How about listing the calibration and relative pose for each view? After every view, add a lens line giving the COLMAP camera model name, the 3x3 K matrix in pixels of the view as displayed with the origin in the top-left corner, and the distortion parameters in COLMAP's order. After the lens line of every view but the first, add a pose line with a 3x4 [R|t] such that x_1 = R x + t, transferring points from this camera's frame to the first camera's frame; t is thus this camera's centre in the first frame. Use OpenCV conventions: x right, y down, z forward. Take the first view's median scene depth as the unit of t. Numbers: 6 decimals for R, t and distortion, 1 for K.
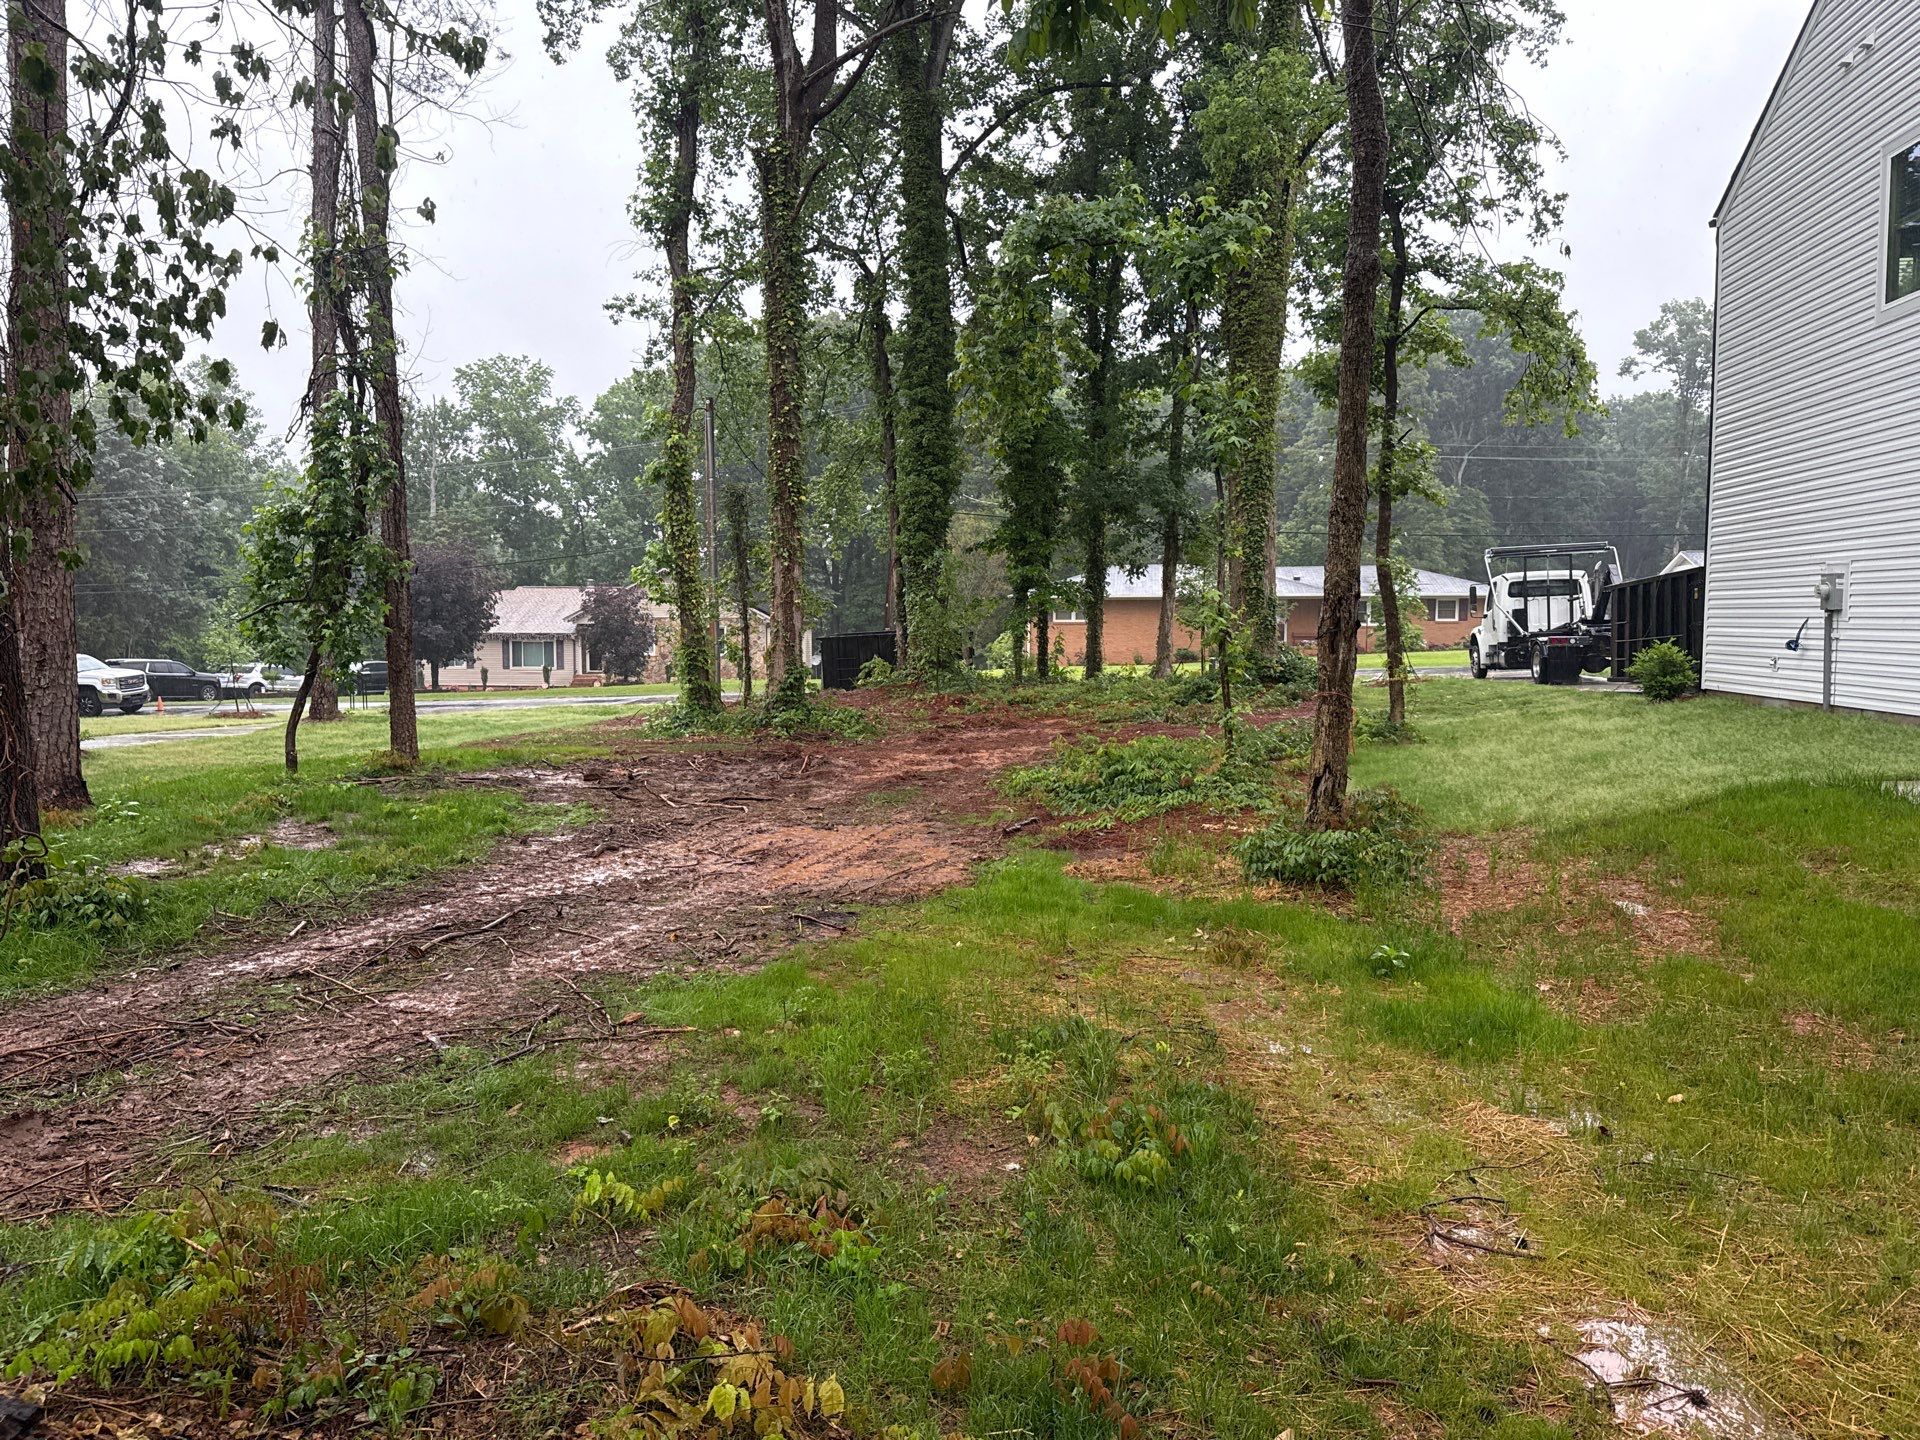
lens RADIAL K [[1346.3, 0, 960.0], [0, 1346.3, 720.0], [0, 0, 1]] dist [0.029353, -0.019797]
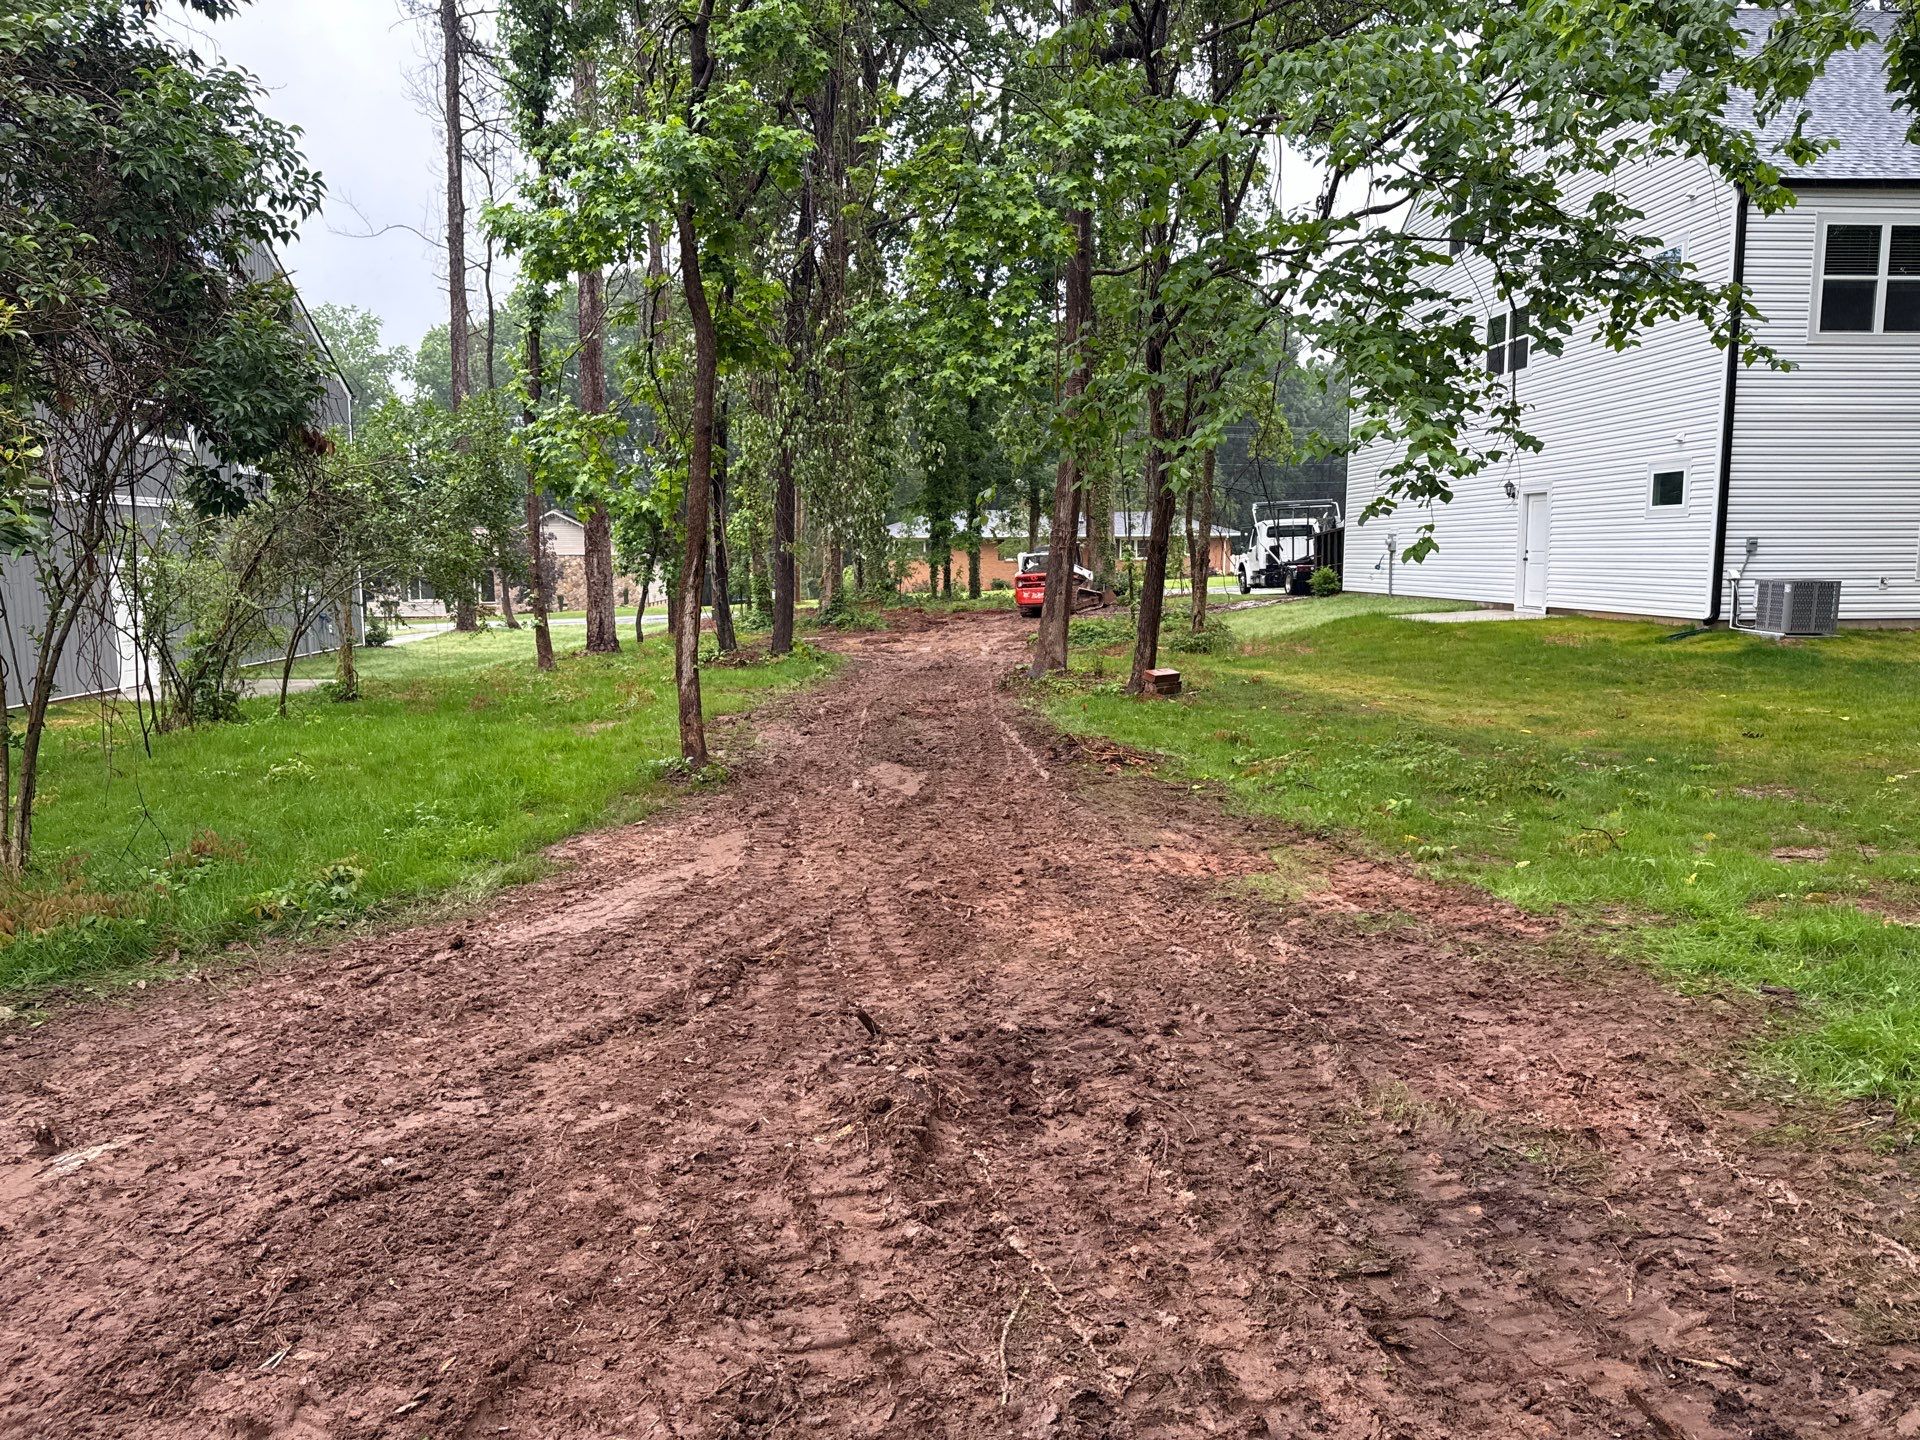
lens RADIAL K [[1346.3, 0, 960.0], [0, 1346.3, 720.0], [0, 0, 1]] dist [0.029353, -0.019797]
pose [[0.983034, -0.029826, 0.180981, -0.216621], [0.020915, 0.998482, 0.050946, 0.032155], [-0.182226, -0.046296, 0.982166, -0.502132]]
